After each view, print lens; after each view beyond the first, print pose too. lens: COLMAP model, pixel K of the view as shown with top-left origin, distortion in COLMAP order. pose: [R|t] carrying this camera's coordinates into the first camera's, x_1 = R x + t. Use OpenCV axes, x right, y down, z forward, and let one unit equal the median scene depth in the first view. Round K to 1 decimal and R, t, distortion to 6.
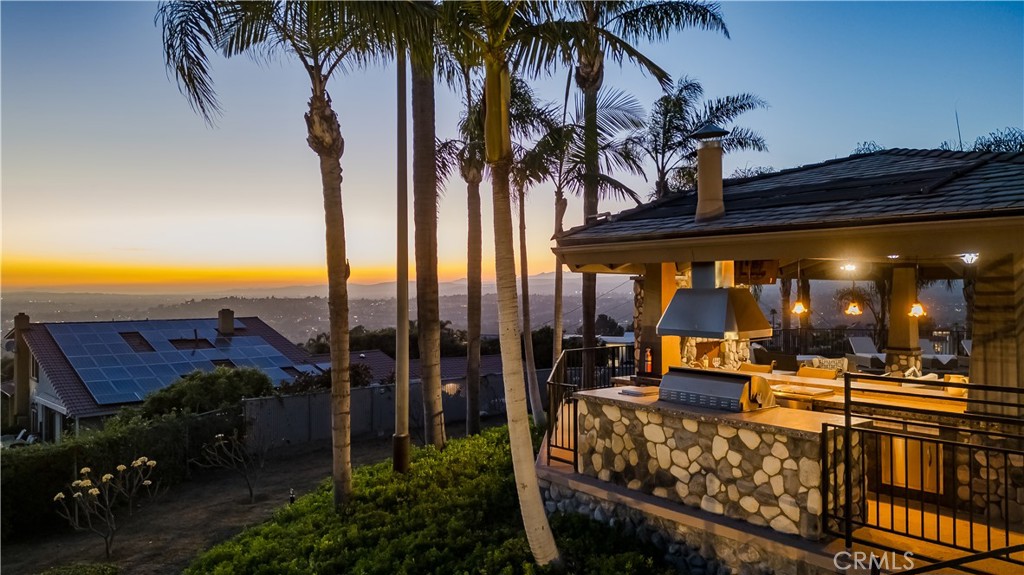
lens RADIAL K [[726.0, 0, 512.0], [0, 726.0, 287.5], [0, 0, 1]] dist [0.007592, 0.002383]
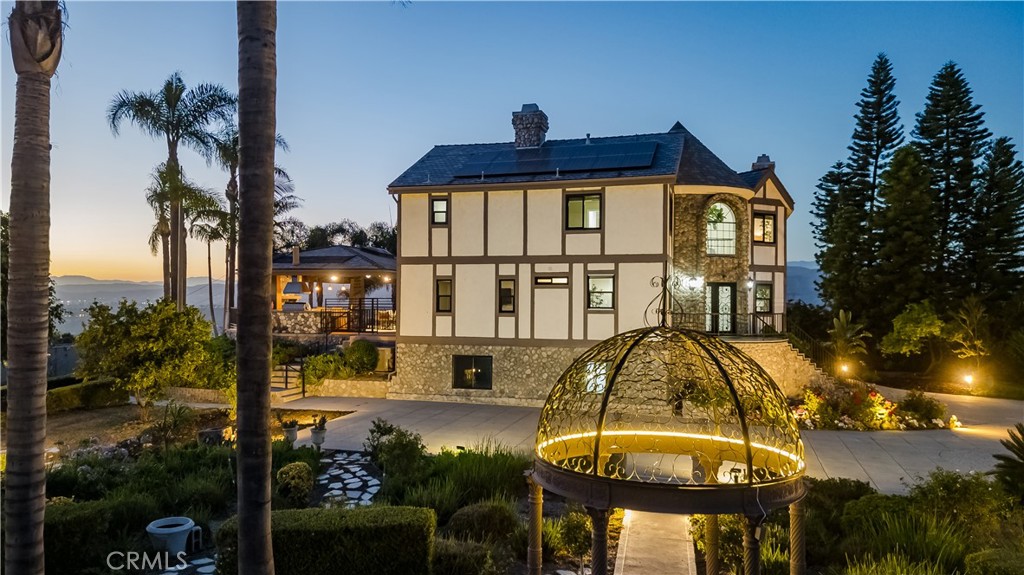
lens RADIAL K [[726.0, 0, 512.0], [0, 726.0, 287.5], [0, 0, 1]] dist [0.007592, 0.002383]
pose [[0.803710, 0.018613, 0.594730, -1.248899], [-0.010073, 0.999793, -0.017678, 0.096100], [-0.594936, 0.008218, 0.803731, -3.179853]]
